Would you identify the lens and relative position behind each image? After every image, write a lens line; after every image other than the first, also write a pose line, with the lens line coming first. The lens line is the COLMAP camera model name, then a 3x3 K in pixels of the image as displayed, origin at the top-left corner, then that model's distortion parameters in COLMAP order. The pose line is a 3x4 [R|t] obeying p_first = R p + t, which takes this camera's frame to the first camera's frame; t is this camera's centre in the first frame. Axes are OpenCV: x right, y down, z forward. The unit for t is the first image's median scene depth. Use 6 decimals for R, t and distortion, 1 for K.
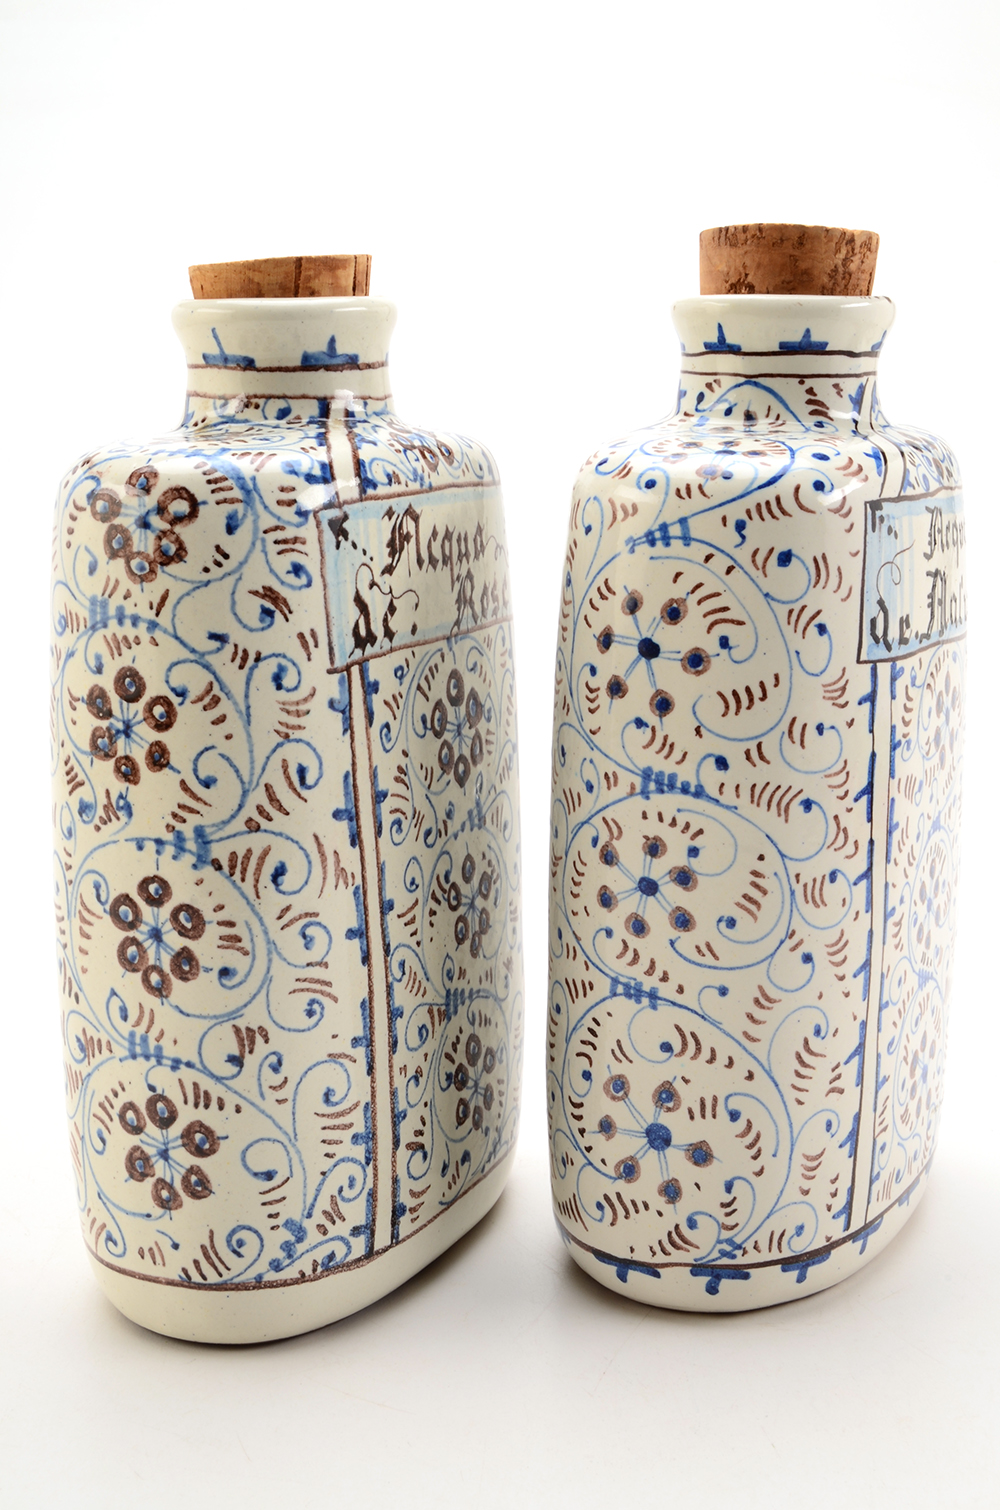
lens RADIAL K [[2072.0, 0, 498.1], [0, 2072.0, 754.4], [0, 0, 1]] dist [-0.091299, 0.000000]
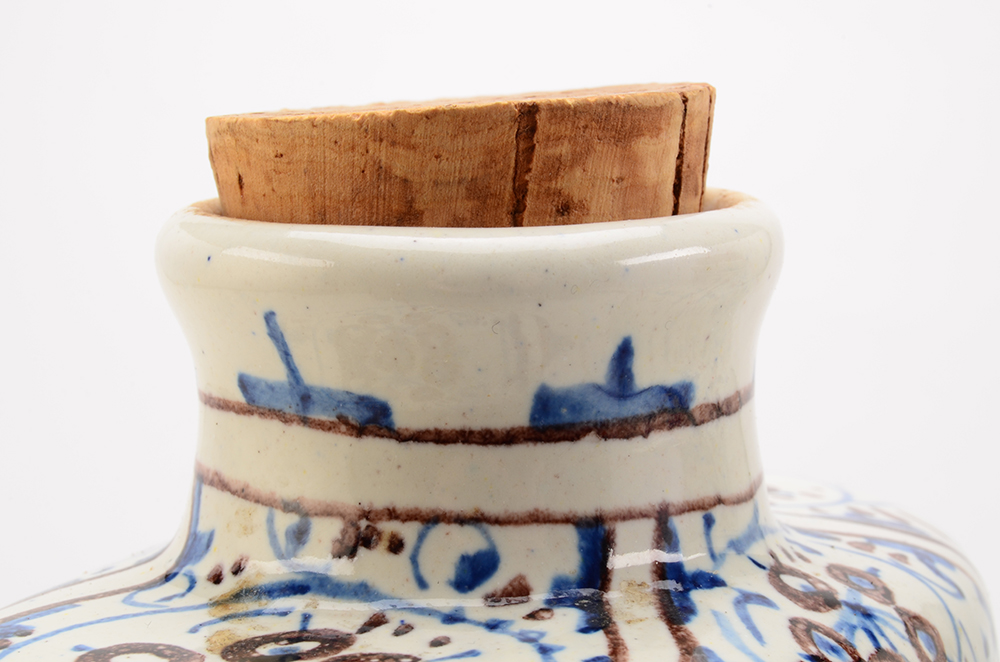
lens RADIAL K [[2225.0, 0, 500.8], [0, 2225.0, 330.3], [0, 0, 1]] dist [-0.030445, 0.000000]
pose [[0.998762, 0.007812, -0.049132, -0.081537], [-0.012314, 0.995683, -0.091999, -0.168537], [0.048201, 0.092490, 0.994546, 0.632817]]
